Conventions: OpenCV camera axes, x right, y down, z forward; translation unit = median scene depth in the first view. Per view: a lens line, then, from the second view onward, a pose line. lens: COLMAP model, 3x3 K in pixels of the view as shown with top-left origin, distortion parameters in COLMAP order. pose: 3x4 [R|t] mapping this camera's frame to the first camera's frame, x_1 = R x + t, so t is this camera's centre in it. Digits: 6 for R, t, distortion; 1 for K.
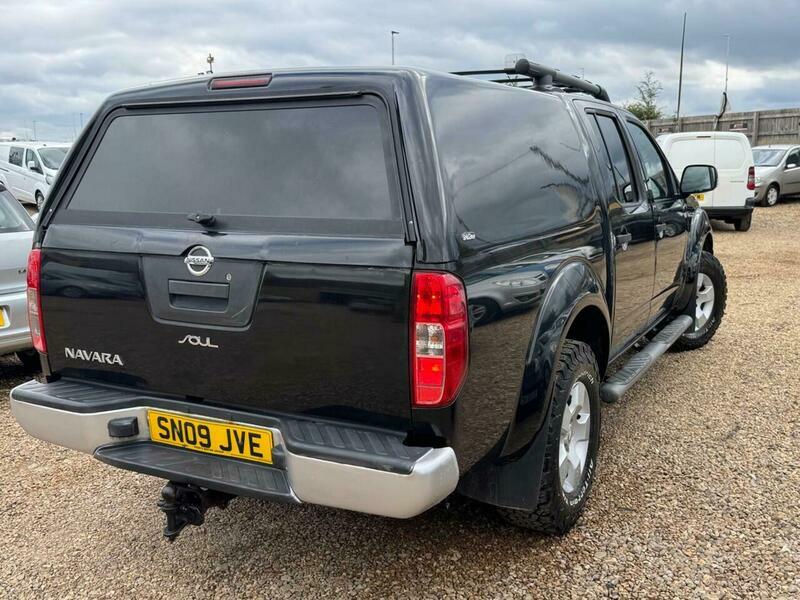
lens RADIAL K [[781.8, 0, 396.3], [0, 781.8, 305.3], [0, 0, 1]] dist [0.185175, -0.363081]
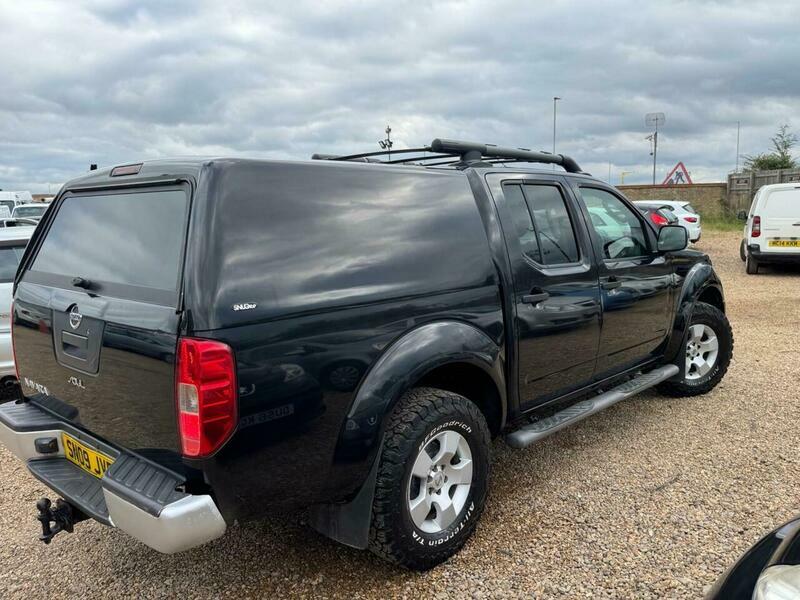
lens RADIAL K [[654.4, 0, 405.6], [0, 654.4, 304.4], [0, 0, 1]] dist [0.079664, -0.117431]
pose [[0.970779, 0.030066, -0.238086, 0.447930], [-0.037324, 0.998964, -0.026033, -0.062118], [0.237056, 0.034159, 0.970895, 0.112238]]
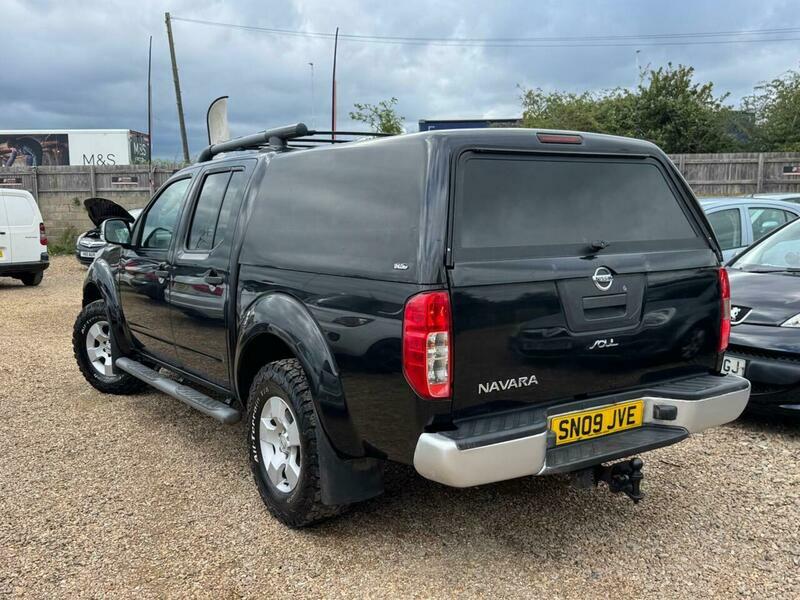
lens RADIAL K [[776.0, 0, 396.7], [0, 776.0, 300.2], [0, 0, 1]] dist [0.188497, -0.365616]
pose [[0.456334, -0.087959, 0.885451, -1.378096], [0.159102, 0.987131, 0.016064, -0.086923], [-0.875469, 0.133547, 0.464456, 0.650576]]
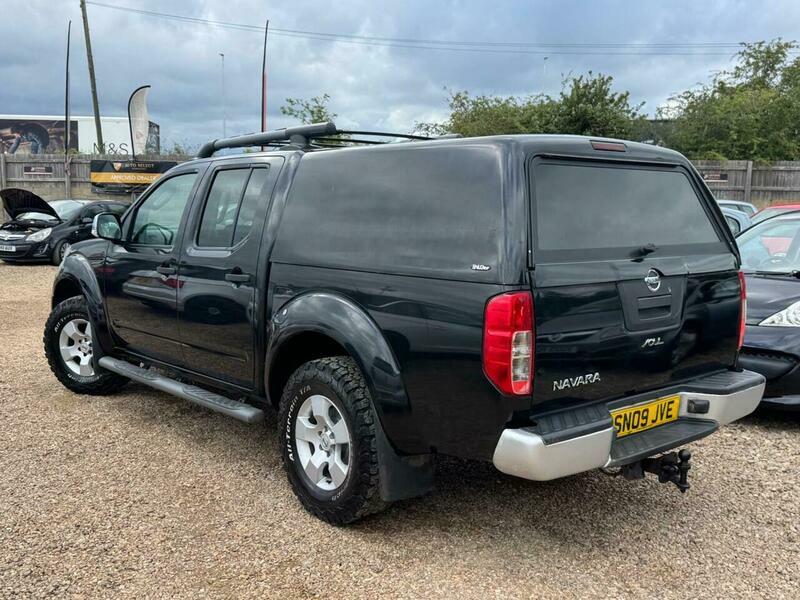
lens RADIAL K [[777.2, 0, 400.0], [0, 777.2, 300.0], [0, 0, 1]] dist [0.181210, -0.346783]
pose [[0.344395, -0.088424, 0.934651, -1.492733], [0.150854, 0.987830, 0.037869, -0.126159], [-0.926626, 0.127954, 0.353543, 0.849030]]
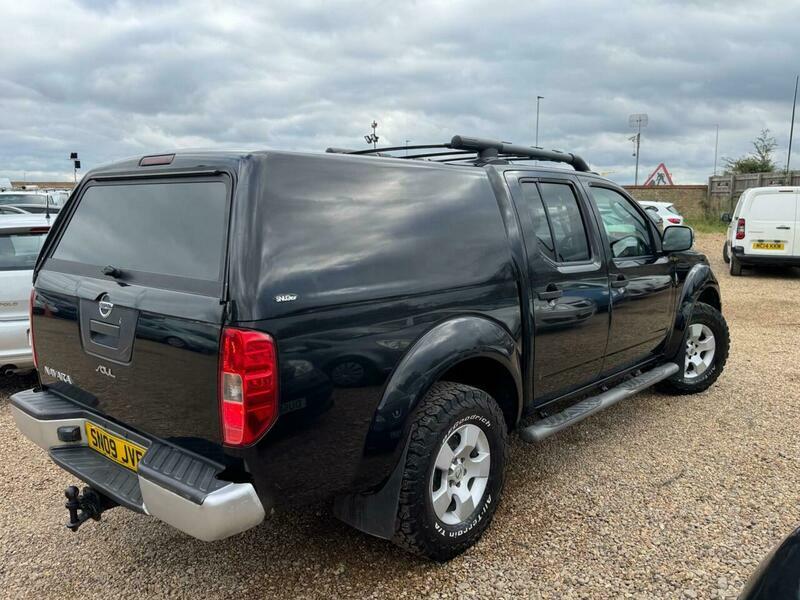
lens RADIAL K [[654.6, 0, 400.1], [0, 654.6, 305.2], [0, 0, 1]] dist [0.085451, -0.133988]
pose [[0.975787, 0.048077, -0.213371, 0.378413], [-0.053485, 0.998376, -0.019640, -0.055930], [0.212081, 0.030576, 0.976774, 0.084318]]
